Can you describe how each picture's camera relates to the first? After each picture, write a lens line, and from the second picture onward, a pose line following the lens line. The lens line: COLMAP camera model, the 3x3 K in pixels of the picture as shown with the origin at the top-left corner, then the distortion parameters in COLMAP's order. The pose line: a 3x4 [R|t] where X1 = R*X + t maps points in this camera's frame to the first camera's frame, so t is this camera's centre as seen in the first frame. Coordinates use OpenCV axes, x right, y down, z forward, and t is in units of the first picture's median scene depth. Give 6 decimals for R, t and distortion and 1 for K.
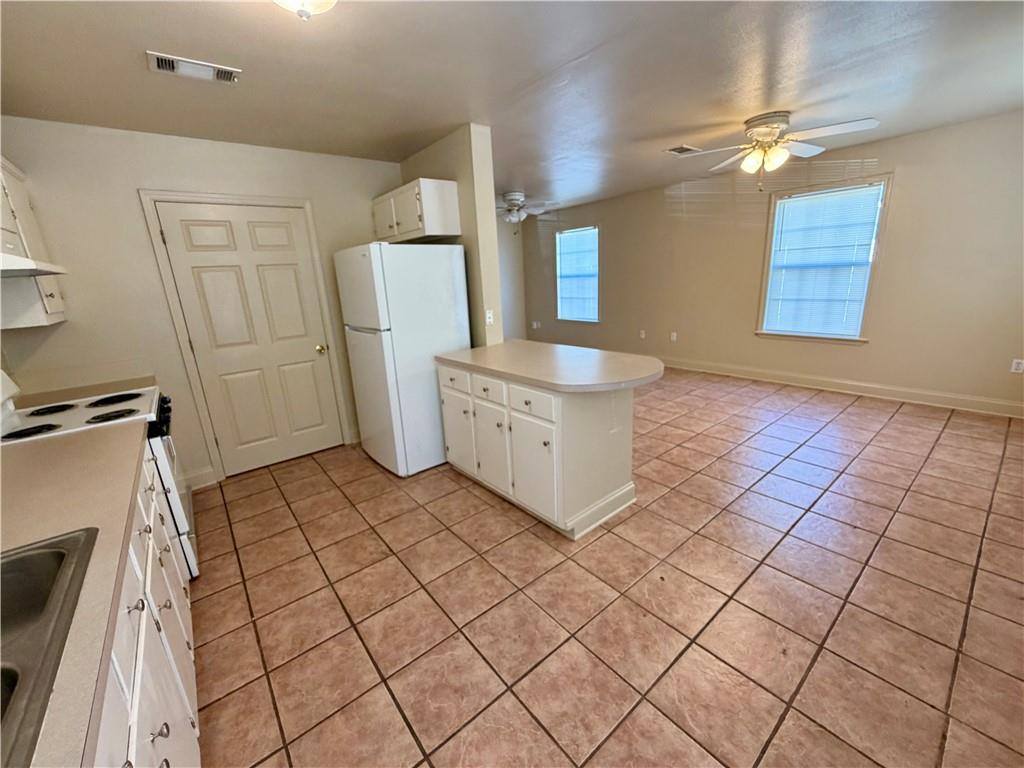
lens RADIAL K [[409.0, 0, 503.2], [0, 409.0, 386.5], [0, 0, 1]] dist [-0.000418, 0.000259]
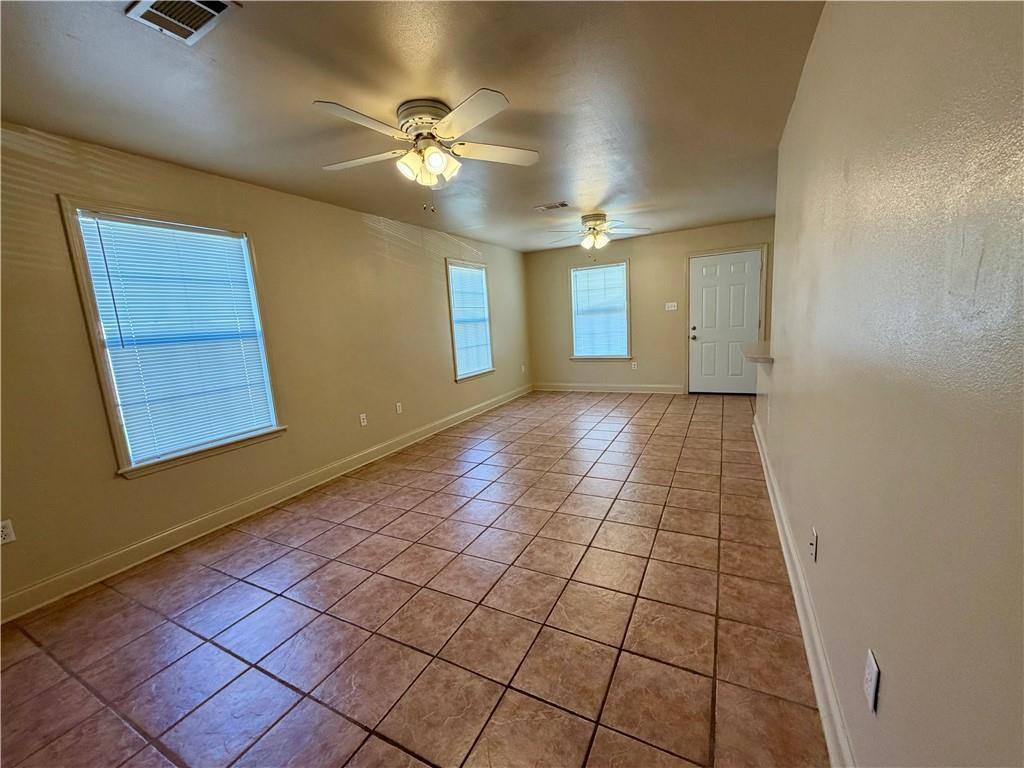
lens RADIAL K [[409.0, 0, 514.0], [0, 409.0, 384.5], [0, 0, 1]] dist [-0.000418, 0.000259]
pose [[-0.408028, -0.065742, 0.910599, -0.701839], [0.323579, 0.922243, 0.211575, -0.489284], [-0.853704, 0.380979, -0.355028, 2.048883]]
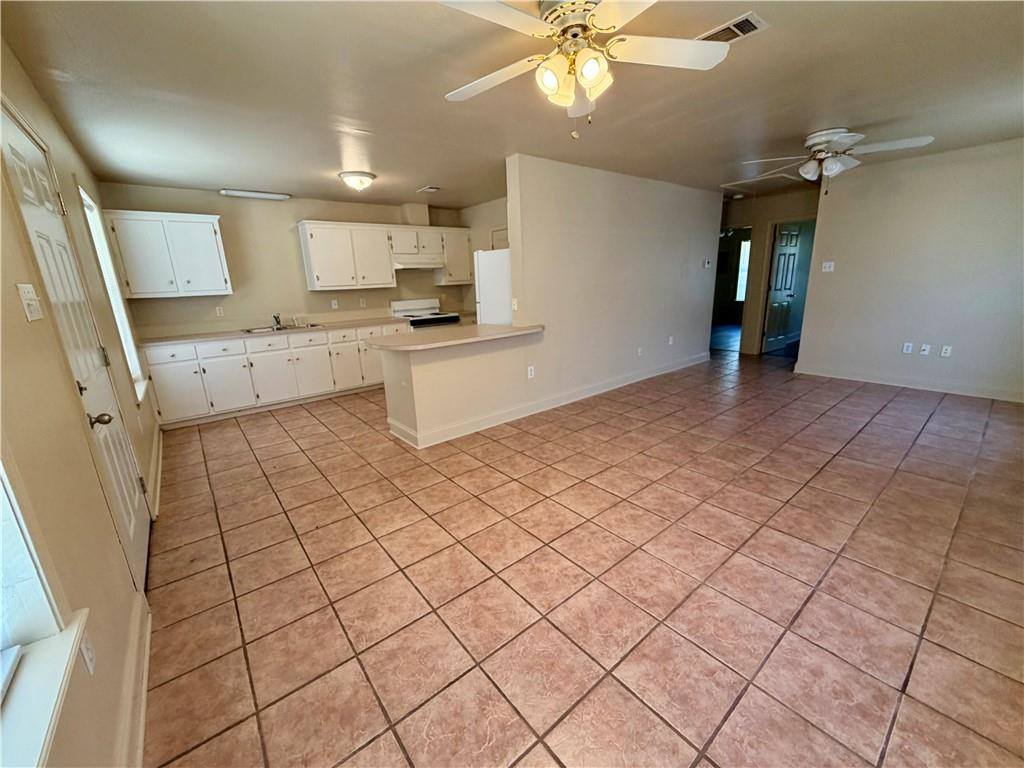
lens RADIAL K [[409.0, 0, 515.8], [0, 409.0, 386.8], [0, 0, 1]] dist [-0.000418, 0.000259]
pose [[0.017912, 0.308543, -0.951042, 1.299432], [-0.229852, 0.926989, 0.296411, -0.318984], [0.973061, 0.213290, 0.087524, 0.975621]]
